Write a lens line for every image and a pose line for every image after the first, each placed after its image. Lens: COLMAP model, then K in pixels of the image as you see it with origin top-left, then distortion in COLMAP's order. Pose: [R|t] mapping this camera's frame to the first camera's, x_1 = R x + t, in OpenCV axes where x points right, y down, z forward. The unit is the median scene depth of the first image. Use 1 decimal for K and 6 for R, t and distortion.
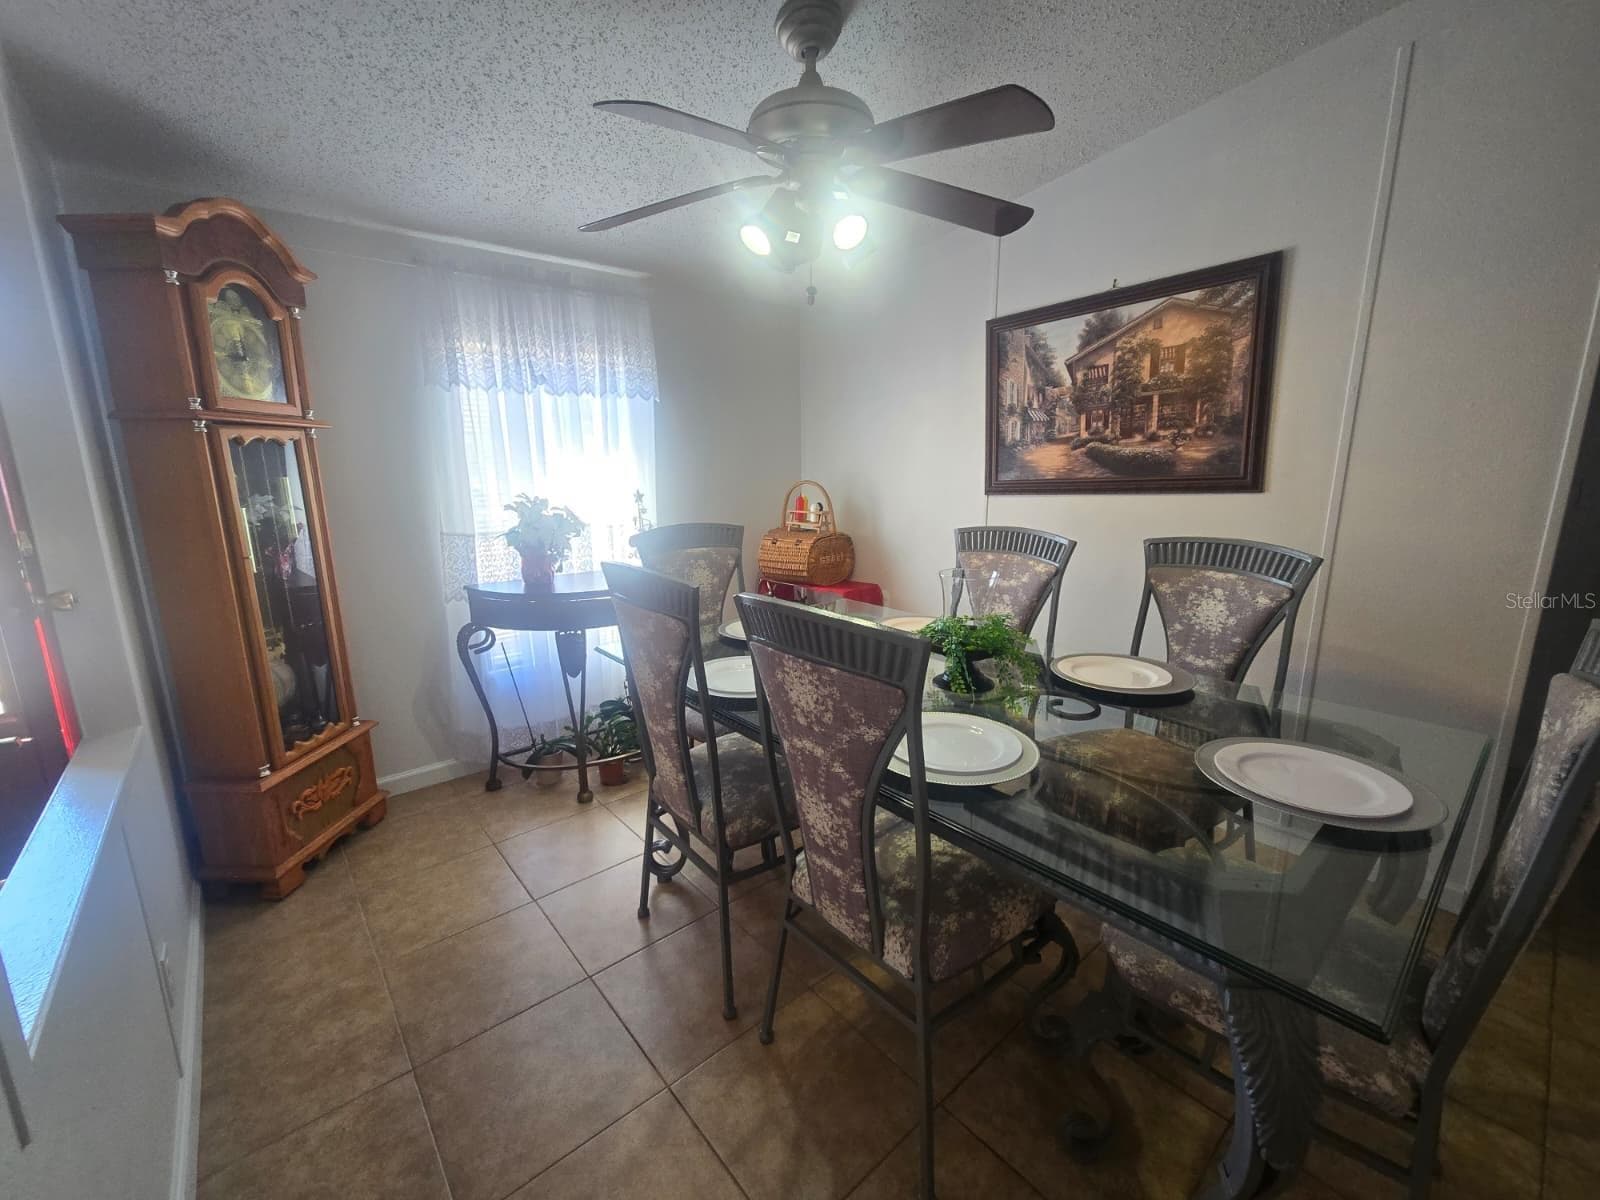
lens RADIAL K [[655.7, 0, 796.4], [0, 655.7, 603.8], [0, 0, 1]] dist [-0.001404, 0.001183]
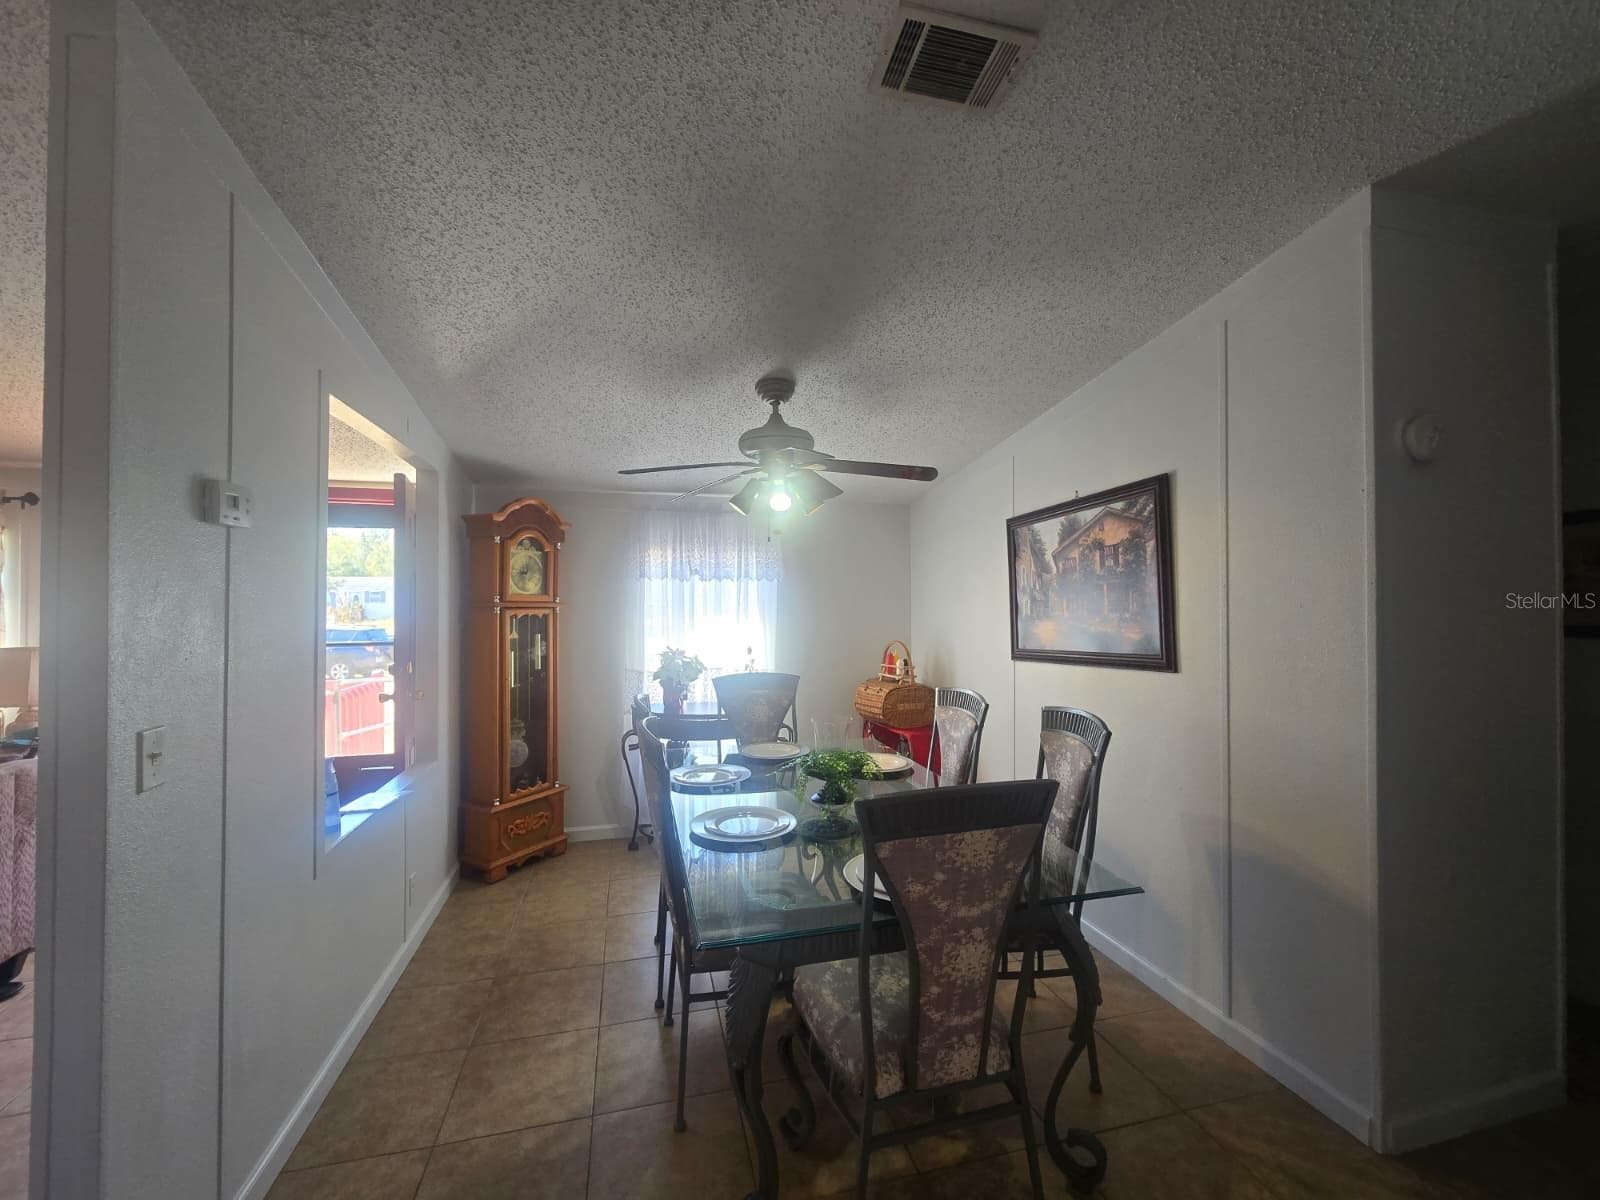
lens RADIAL K [[655.7, 0, 796.9], [0, 655.7, 603.3], [0, 0, 1]] dist [-0.001404, 0.001183]
pose [[0.896911, 0.007560, -0.442147, 0.644971], [-0.100518, 0.977166, -0.187195, -0.012961], [0.430636, 0.212341, 0.877191, -0.282567]]
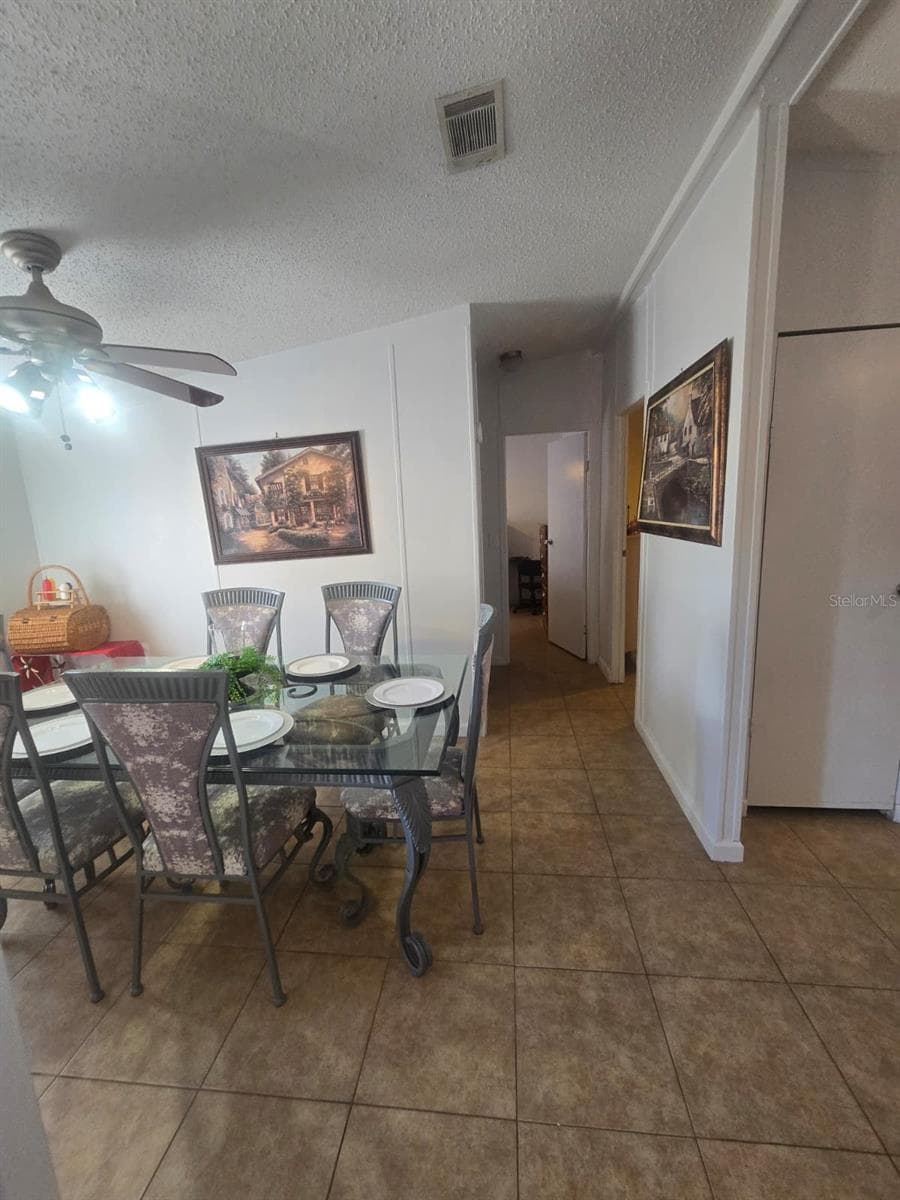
lens RADIAL K [[491.8, 0, 446.1], [0, 491.8, 596.4], [0, 0, 1]] dist [-0.001404, 0.001183]
pose [[0.730509, -0.138246, 0.668764, -0.105118], [0.178900, 0.983835, 0.007960, -0.022336], [-0.659054, 0.113827, 0.743433, -0.188964]]
